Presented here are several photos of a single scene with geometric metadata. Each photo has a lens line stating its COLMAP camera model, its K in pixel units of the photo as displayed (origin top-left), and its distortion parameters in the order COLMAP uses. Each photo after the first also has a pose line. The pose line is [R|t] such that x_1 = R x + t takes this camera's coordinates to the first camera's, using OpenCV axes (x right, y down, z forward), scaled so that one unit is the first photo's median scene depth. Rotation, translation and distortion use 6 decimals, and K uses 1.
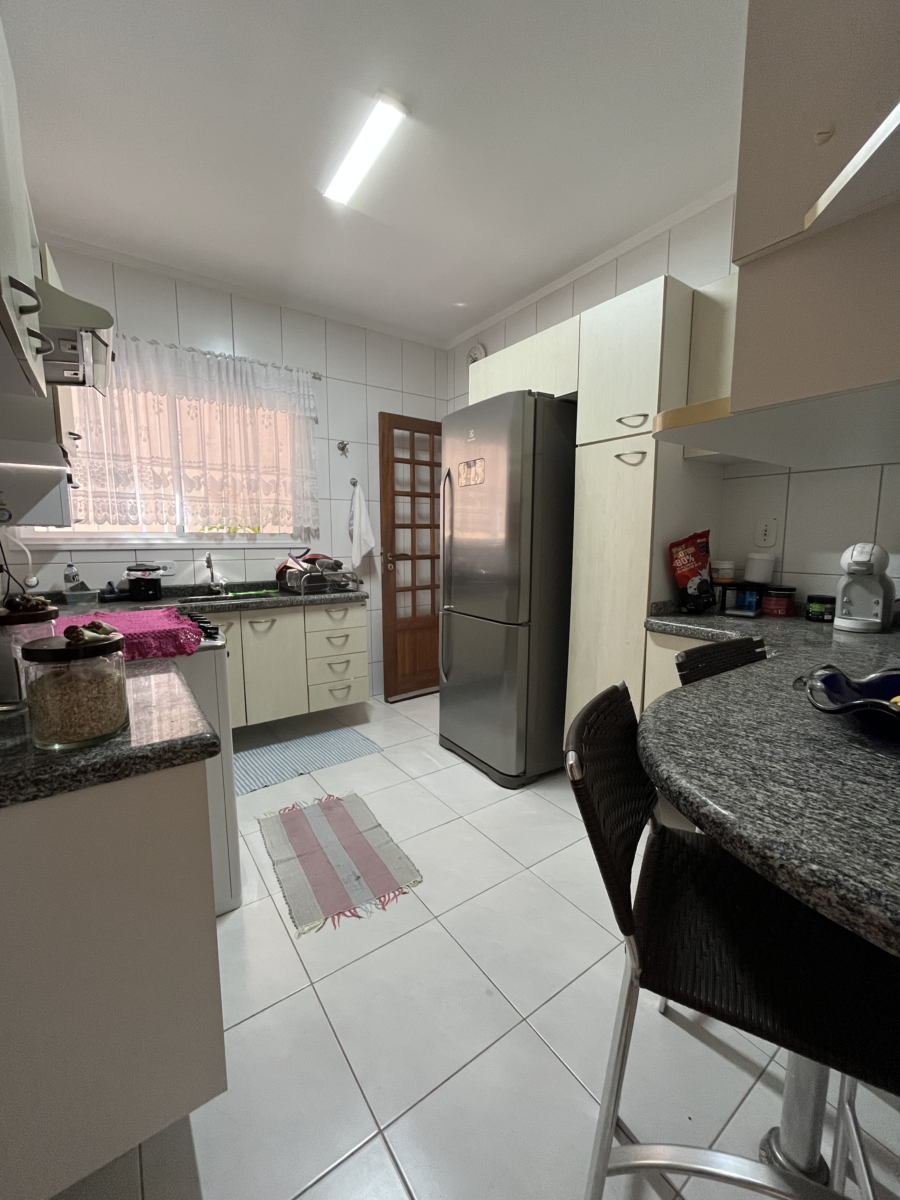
lens RADIAL K [[489.2, 0, 451.8], [0, 489.2, 600.7], [0, 0, 1]] dist [-0.007116, 0.000638]
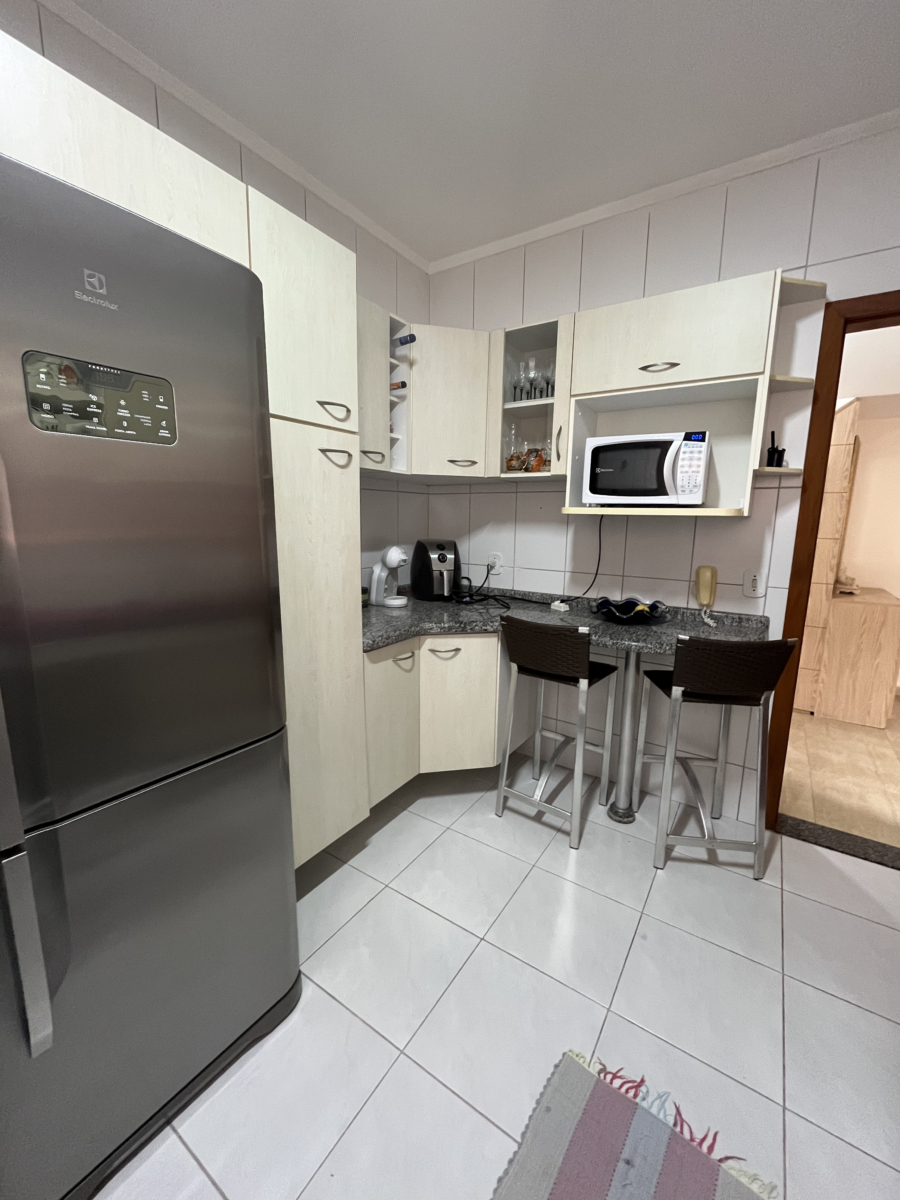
lens RADIAL K [[489.2, 0, 448.8], [0, 489.2, 597.8], [0, 0, 1]] dist [-0.007116, 0.000638]
pose [[-0.357772, -0.165089, 0.919100, -0.437742], [0.110187, 0.969909, 0.217107, -0.200054], [-0.927285, 0.178948, -0.328816, 1.027983]]
